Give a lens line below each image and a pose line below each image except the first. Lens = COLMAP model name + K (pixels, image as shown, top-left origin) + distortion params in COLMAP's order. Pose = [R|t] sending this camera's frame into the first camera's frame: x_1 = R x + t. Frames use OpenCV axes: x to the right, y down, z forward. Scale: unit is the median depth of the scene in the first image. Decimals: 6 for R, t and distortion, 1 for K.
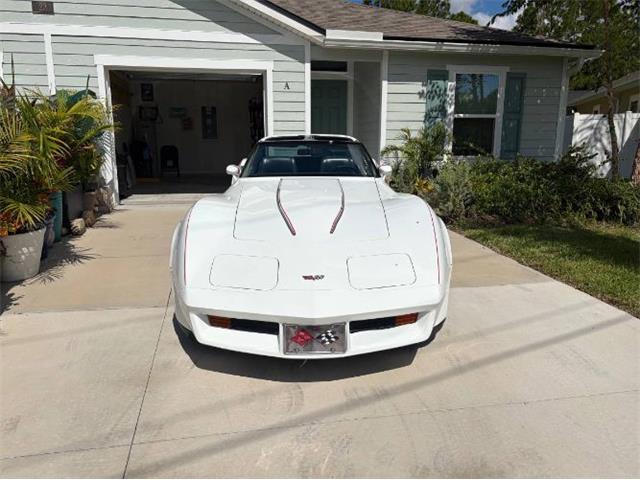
lens RADIAL K [[491.2, 0, 320.0], [0, 491.2, 240.0], [0, 0, 1]] dist [0.011961, -0.002565]
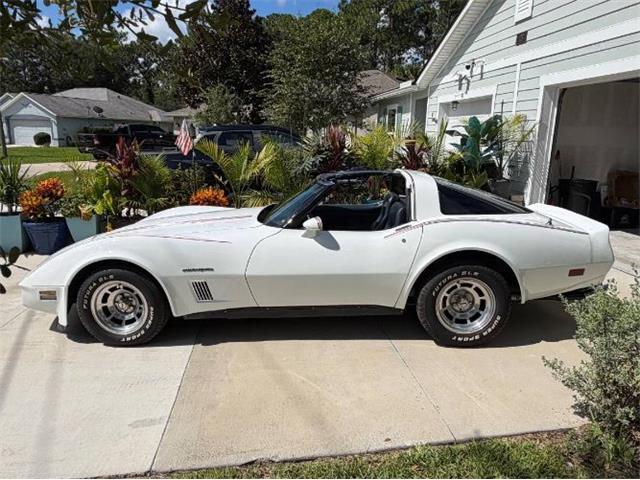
lens RADIAL K [[467.0, 0, 315.9], [0, 467.0, 244.1], [0, 0, 1]] dist [-0.003732, -0.002927]
pose [[-0.080020, 0.223141, -0.971496, 0.533820], [-0.215863, 0.947614, 0.235436, -0.182768], [0.973139, 0.228549, -0.027660, 0.668803]]
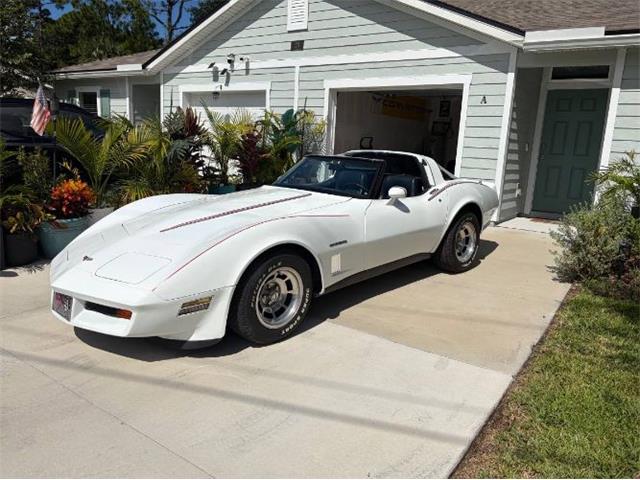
lens RADIAL K [[491.2, 0, 320.0], [0, 491.2, 240.0], [0, 0, 1]] dist [0.011961, -0.002565]
pose [[0.689909, 0.168086, -0.704111, 0.441542], [-0.187889, 0.980913, 0.050066, -0.050725], [0.699088, 0.097754, 0.708322, 0.181625]]
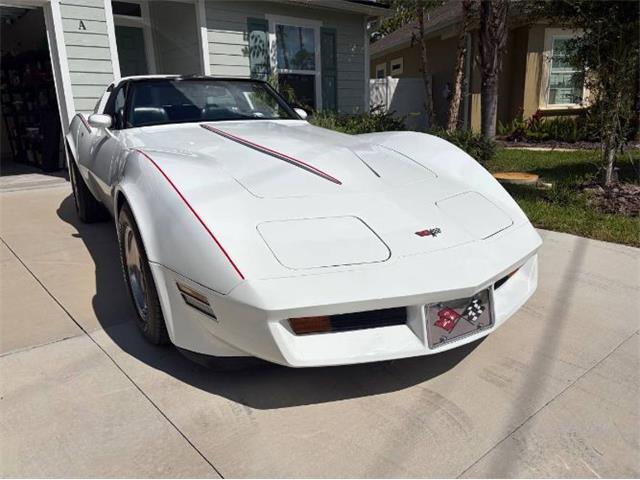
lens RADIAL K [[501.2, 0, 317.3], [0, 501.2, 227.5], [0, 0, 1]] dist [0.050827, -0.002643]
pose [[0.873180, -0.135476, 0.468192, -0.174281], [0.128746, 0.990586, 0.046523, 0.005243], [-0.470087, 0.019655, 0.882401, 0.156564]]
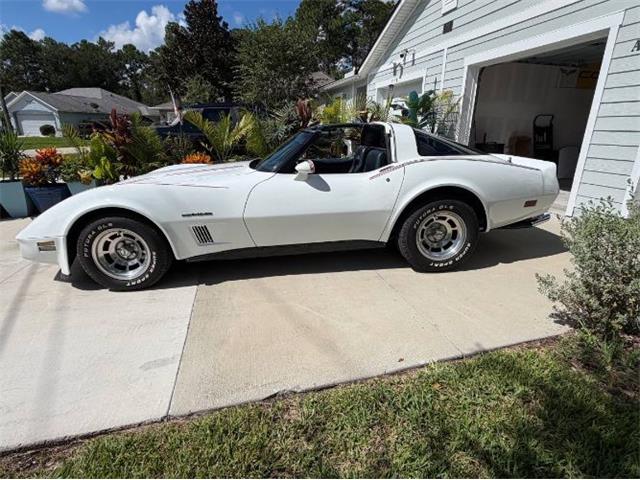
lens RADIAL K [[339.9, 0, 316.8], [0, 339.9, 240.5], [0, 0, 1]] dist [0.000086, -0.000620]
pose [[0.043734, 0.311859, -0.949121, 0.450035], [-0.206022, 0.932425, 0.296880, -0.130267], [0.977570, 0.182556, 0.105029, 0.637776]]
